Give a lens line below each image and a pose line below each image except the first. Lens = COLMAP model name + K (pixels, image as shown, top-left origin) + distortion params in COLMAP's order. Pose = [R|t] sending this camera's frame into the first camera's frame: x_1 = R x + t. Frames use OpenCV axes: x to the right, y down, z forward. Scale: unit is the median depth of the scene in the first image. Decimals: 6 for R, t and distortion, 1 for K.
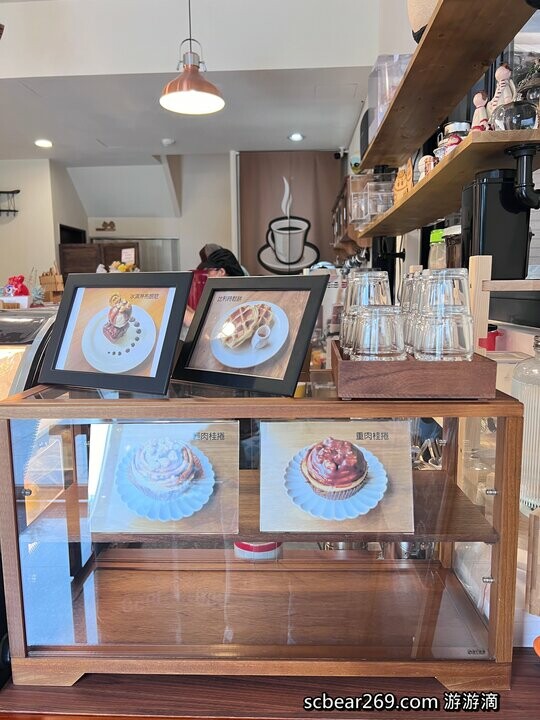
lens RADIAL K [[540.8, 0, 271.9], [0, 540.8, 360.6], [0, 0, 1]] dist [0.007921, -0.021954]
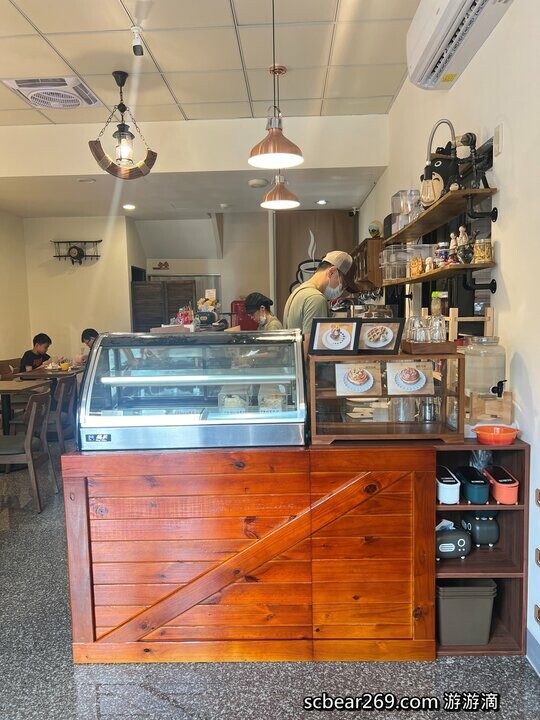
lens RADIAL K [[540.8, 0, 271.0], [0, 540.8, 361.1], [0, 0, 1]] dist [0.007921, -0.021954]
pose [[0.999815, -0.009614, 0.016653, -0.093342], [0.010299, 0.999084, -0.041539, 0.027229], [-0.016239, 0.041702, 0.998998, -0.272975]]
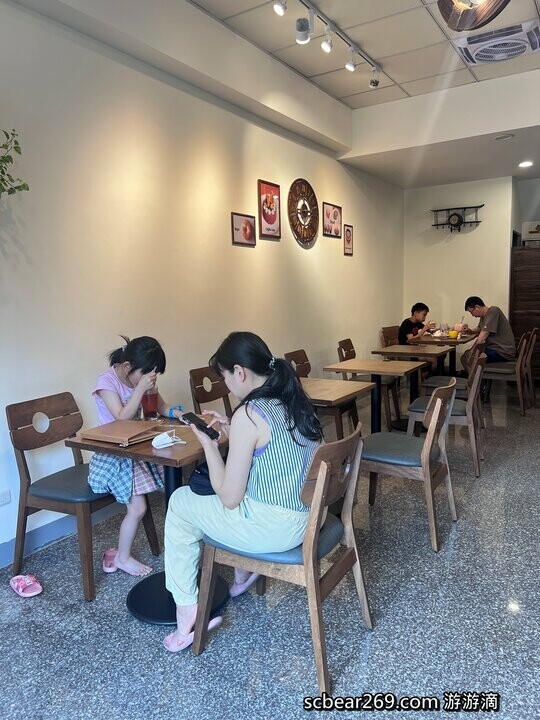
lens RADIAL K [[540.8, 0, 268.9], [0, 540.8, 357.8], [0, 0, 1]] dist [0.007921, -0.021954]
pose [[0.874242, 0.040306, -0.483814, -0.288509], [-0.044142, 0.999019, 0.003464, 0.048149], [0.483479, 0.018328, 0.875164, -0.302247]]
